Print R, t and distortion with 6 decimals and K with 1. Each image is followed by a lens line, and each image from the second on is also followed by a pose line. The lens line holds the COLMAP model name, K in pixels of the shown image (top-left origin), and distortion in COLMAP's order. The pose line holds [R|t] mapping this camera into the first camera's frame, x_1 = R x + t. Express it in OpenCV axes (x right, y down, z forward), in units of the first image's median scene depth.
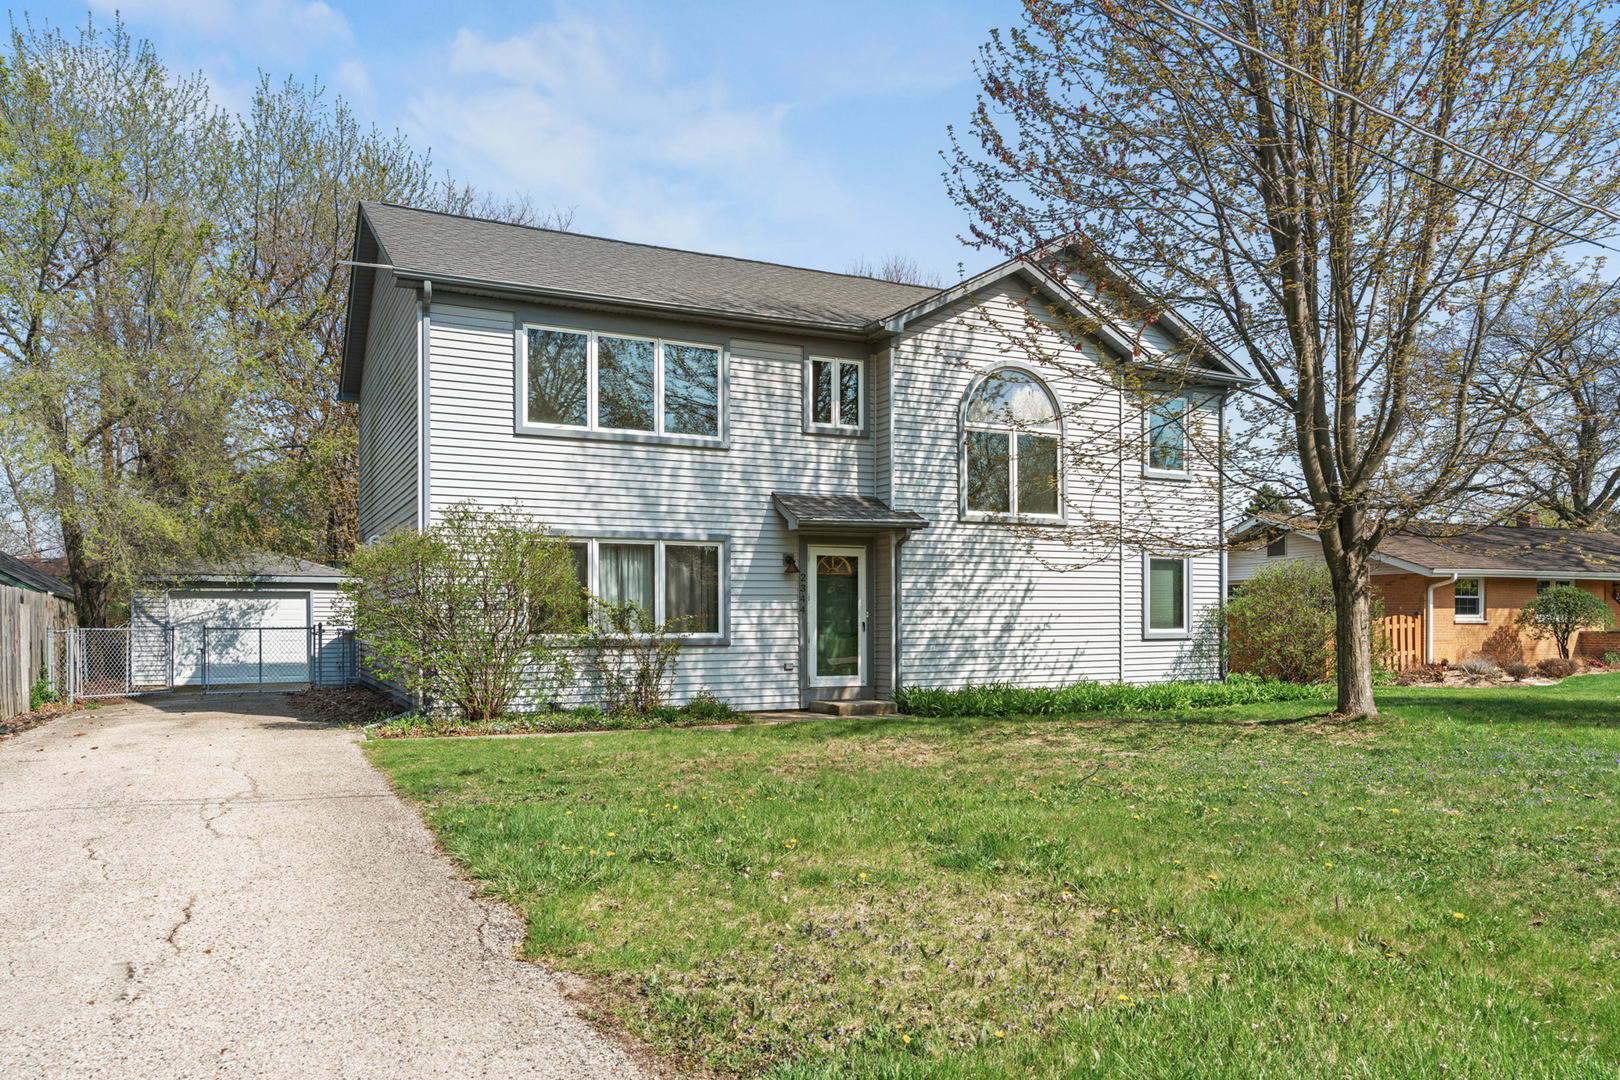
lens RADIAL K [[1087.6, 0, 803.7], [0, 1087.6, 615.1], [0, 0, 1]] dist [-0.000614, -0.000174]
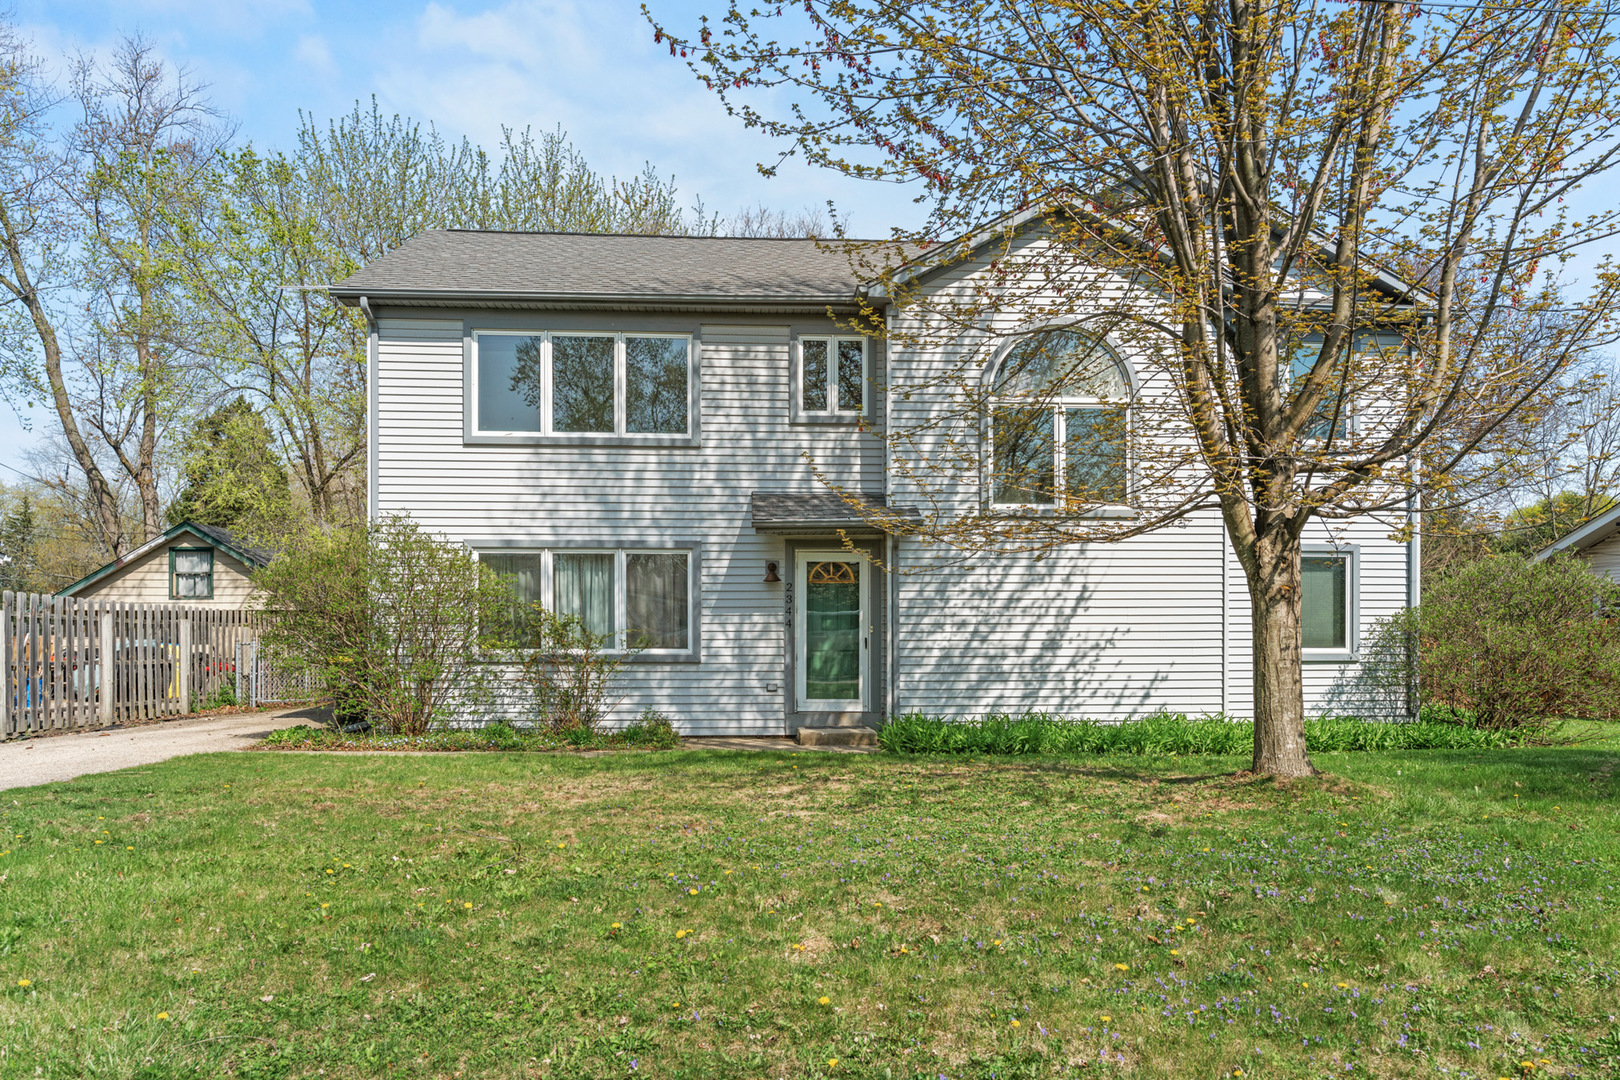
lens RADIAL K [[1096.9, 0, 814.7], [0, 1096.9, 632.5], [0, 0, 1]] dist [-0.000254, -0.000828]
pose [[0.926478, 0.002079, -0.376342, 0.346215], [-0.001264, 0.999996, 0.002412, 0.000254], [0.376346, -0.001759, 0.926478, 0.176694]]
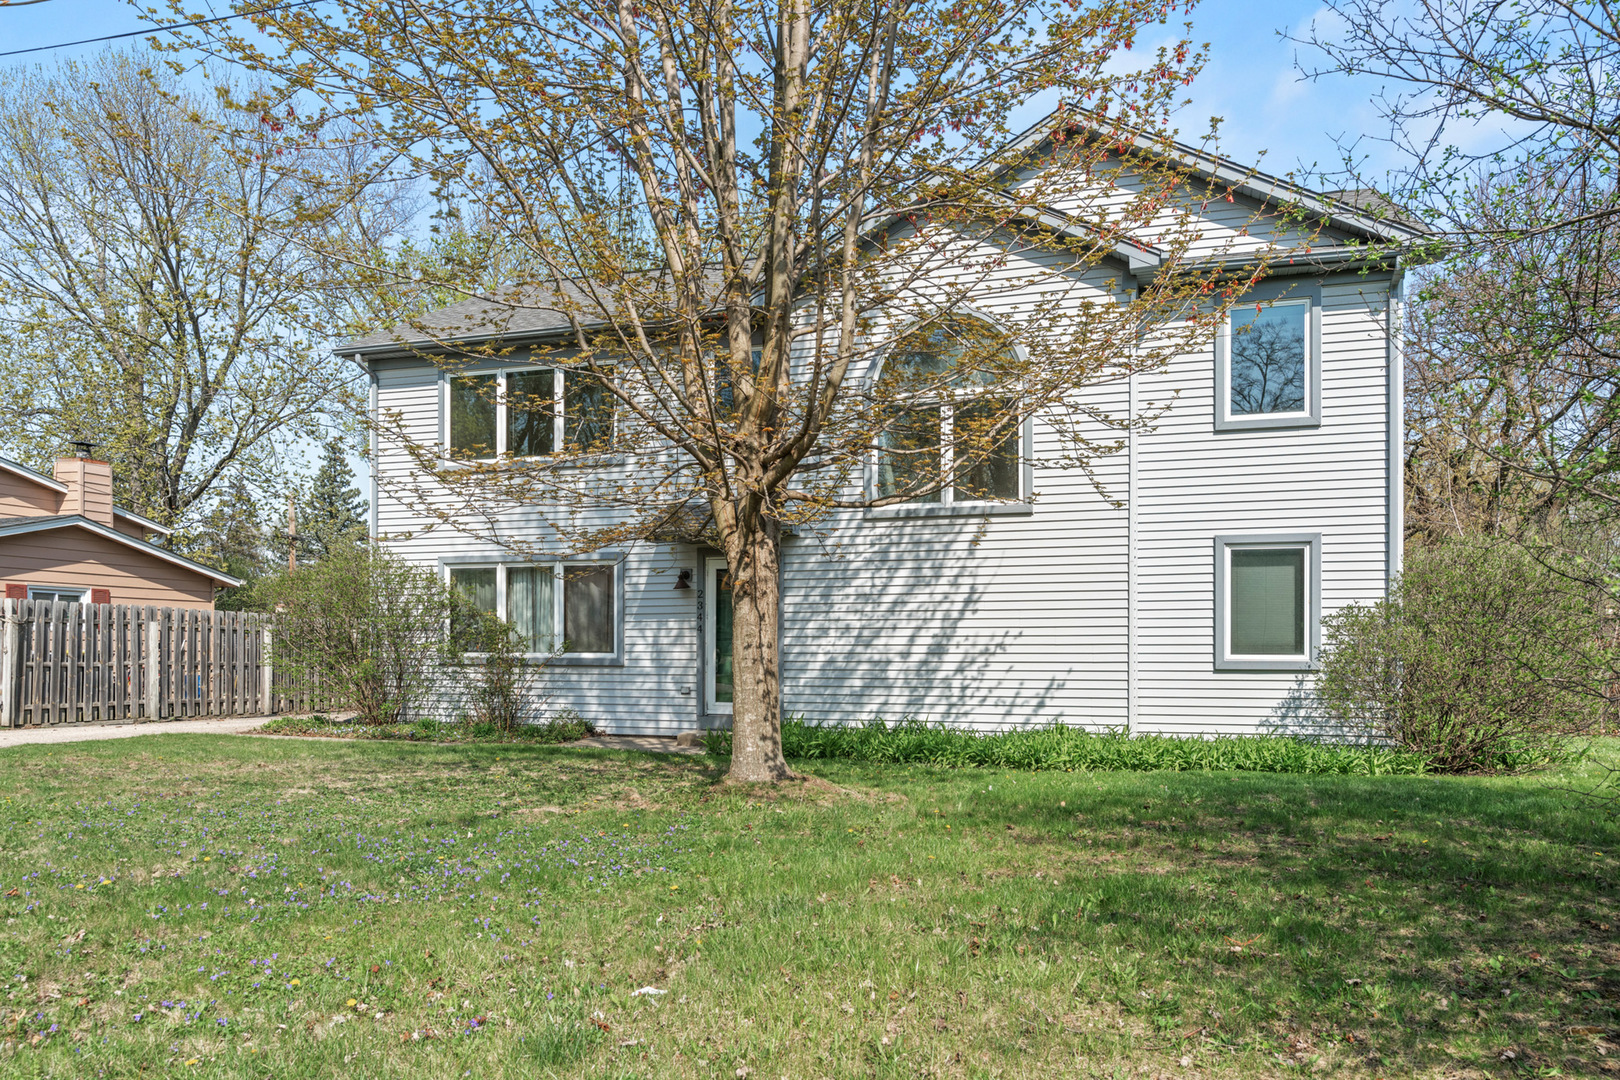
lens RADIAL K [[1096.9, 0, 814.7], [0, 1096.9, 632.5], [0, 0, 1]] dist [-0.000254, -0.000828]
pose [[0.732651, -0.005512, -0.680582, 0.684399], [-0.000845, 0.999959, -0.009009, 0.006203], [0.680604, 0.007175, 0.732616, 0.378795]]
